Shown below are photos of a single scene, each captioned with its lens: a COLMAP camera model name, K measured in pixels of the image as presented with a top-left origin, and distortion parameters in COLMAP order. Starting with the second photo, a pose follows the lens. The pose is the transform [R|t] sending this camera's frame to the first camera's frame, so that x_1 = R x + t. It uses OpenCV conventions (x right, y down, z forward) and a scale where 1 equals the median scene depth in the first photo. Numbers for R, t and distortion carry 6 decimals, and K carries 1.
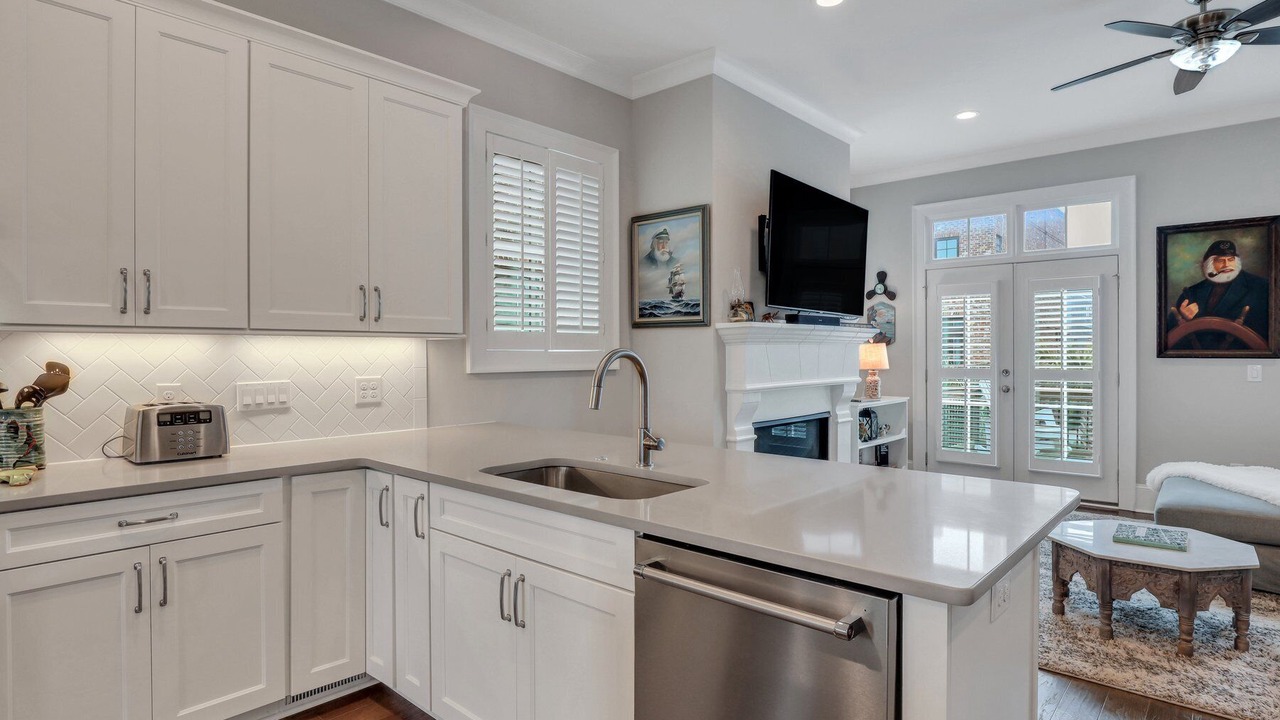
lens RADIAL K [[677.3, 0, 646.8], [0, 677.3, 352.8], [0, 0, 1]] dist [-0.019693, -0.000020]
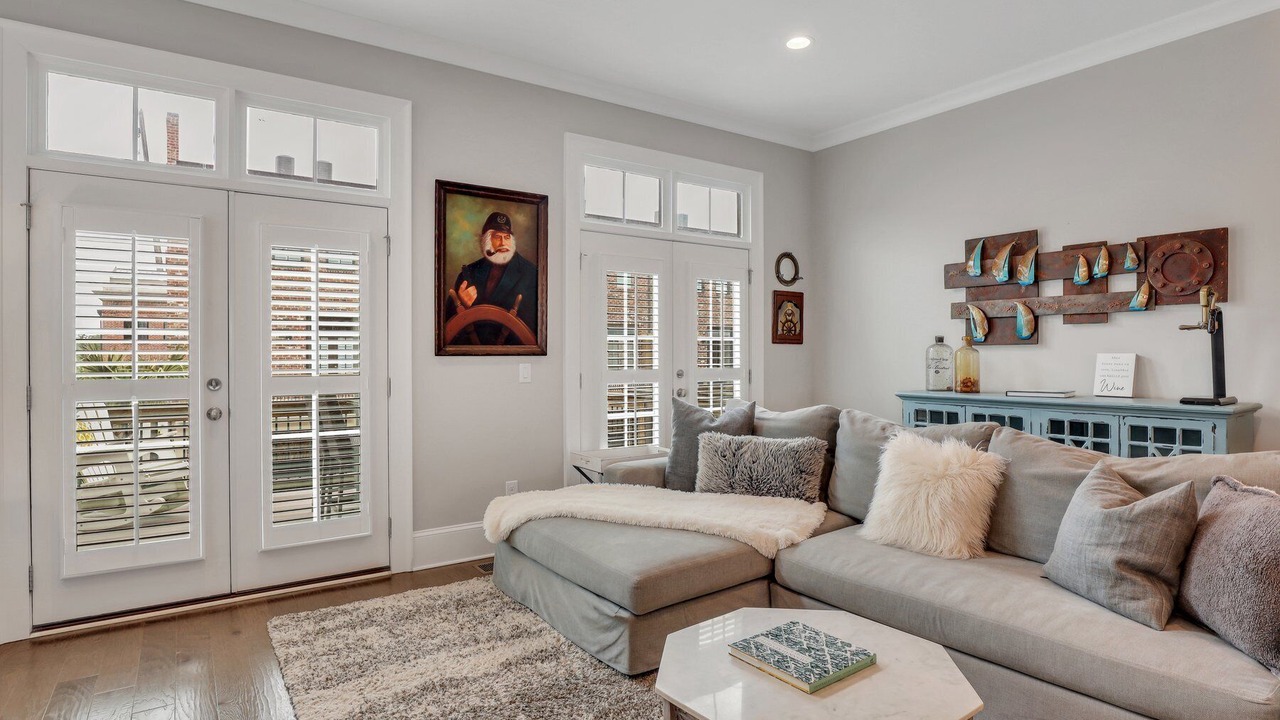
lens RADIAL K [[710.6, 0, 665.9], [0, 710.6, 355.3], [0, 0, 1]] dist [-0.019060, 0.000270]
pose [[0.201849, 0.001108, 0.979416, 0.045622], [0.004996, 0.999985, -0.002161, 0.010057], [-0.979404, 0.005329, 0.201841, 0.605388]]
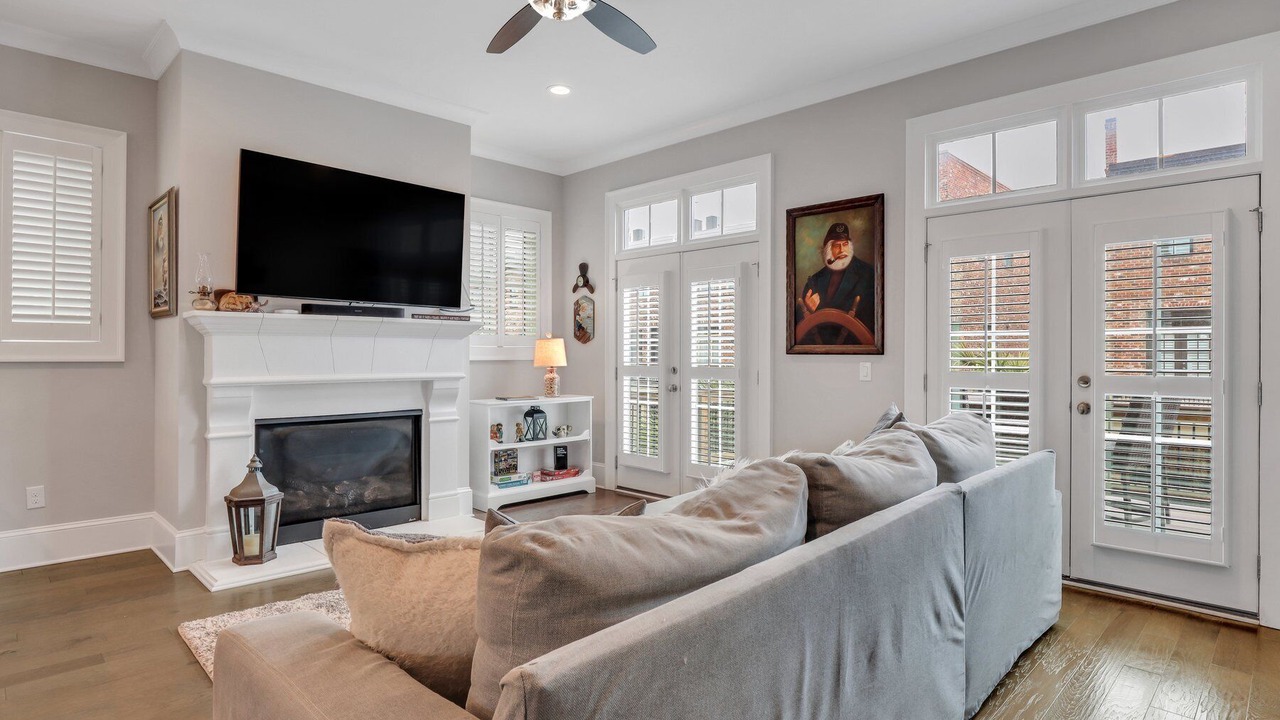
lens RADIAL K [[677.3, 0, 646.8], [0, 677.3, 352.8], [0, 0, 1]] dist [-0.019693, -0.000020]
pose [[0.998787, 0.005217, -0.048971, 0.632774], [-0.005342, 0.999983, -0.002422, 0.009070], [0.048957, 0.002681, 0.998797, 0.078995]]
